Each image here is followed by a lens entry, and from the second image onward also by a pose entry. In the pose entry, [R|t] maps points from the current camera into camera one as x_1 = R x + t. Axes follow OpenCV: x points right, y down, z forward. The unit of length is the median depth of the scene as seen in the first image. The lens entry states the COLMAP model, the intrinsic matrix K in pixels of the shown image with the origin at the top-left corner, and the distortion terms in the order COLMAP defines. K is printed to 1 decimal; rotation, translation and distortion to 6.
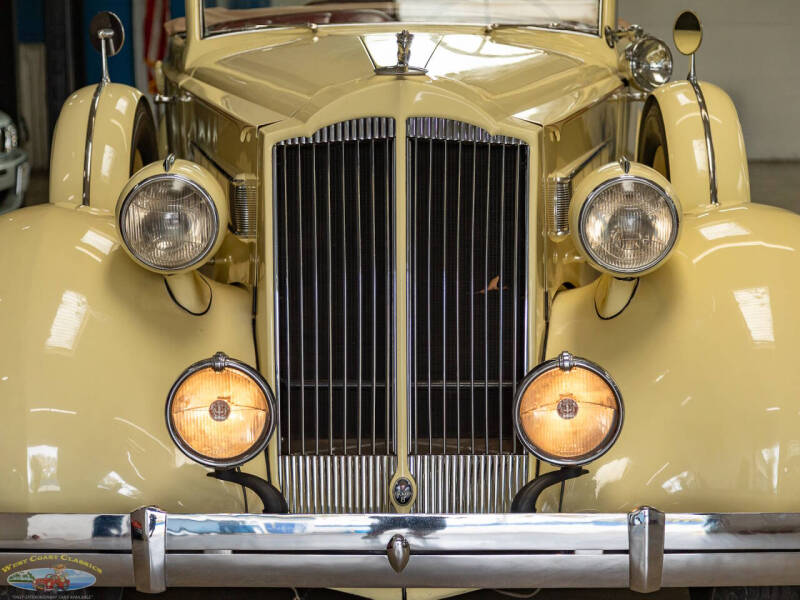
lens RADIAL K [[1972.7, 0, 400.0], [0, 1972.7, 300.0], [0, 0, 1]] dist [0.019624, 0.052985]
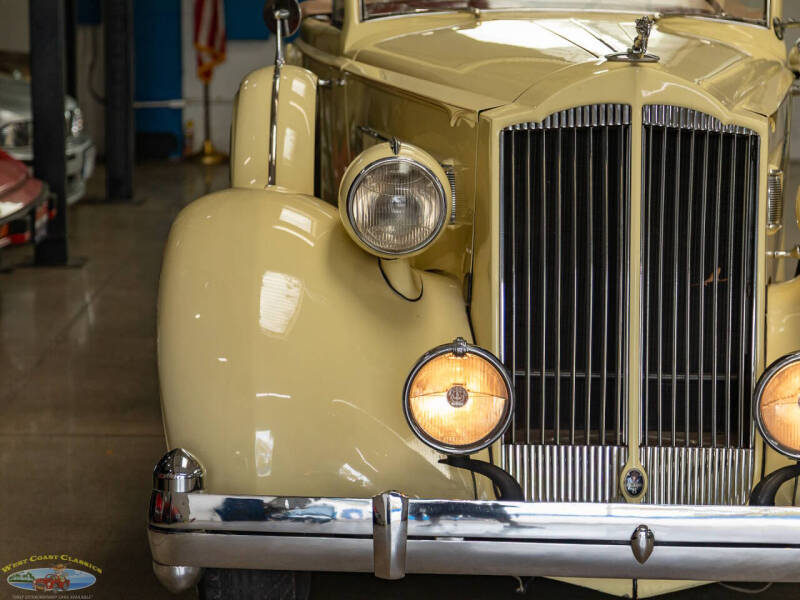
lens RADIAL K [[2069.0, 0, 400.0], [0, 2069.0, 300.0], [0, 0, 1]] dist [0.041241, -0.196371]
pose [[0.999773, 0.020349, 0.006389, -0.120571], [-0.020341, 0.999792, -0.001316, 0.008988], [-0.006415, 0.001186, 0.999979, -0.035184]]
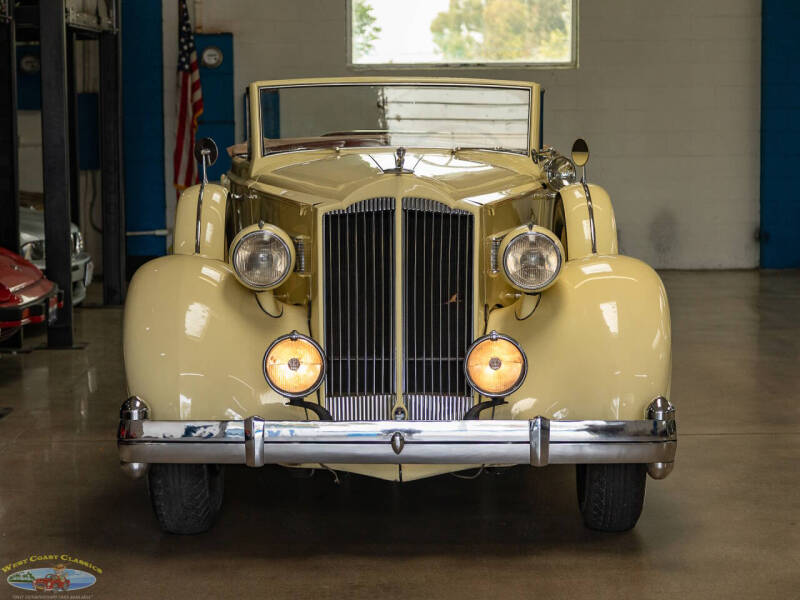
lens RADIAL K [[1972.7, 0, 400.0], [0, 1972.7, 300.0], [0, 0, 1]] dist [0.019624, 0.052985]
pose [[0.999951, 0.002293, 0.009639, -0.014506], [-0.001621, 0.997609, -0.069091, 0.112176], [-0.009774, 0.069072, 0.997564, -0.687761]]
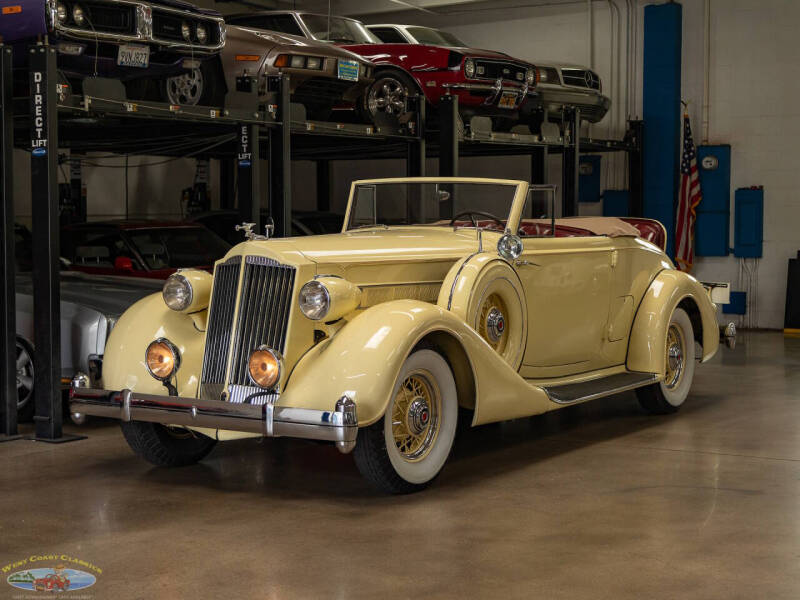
lens RADIAL K [[1542.3, 0, 400.0], [0, 1542.3, 300.0], [0, 0, 1]] dist [-0.032905, -0.150361]
pose [[0.849736, 0.040449, -0.525655, 1.228369], [-0.094052, 0.992689, -0.075651, 0.098909], [0.518752, 0.113722, 0.847327, -0.604687]]
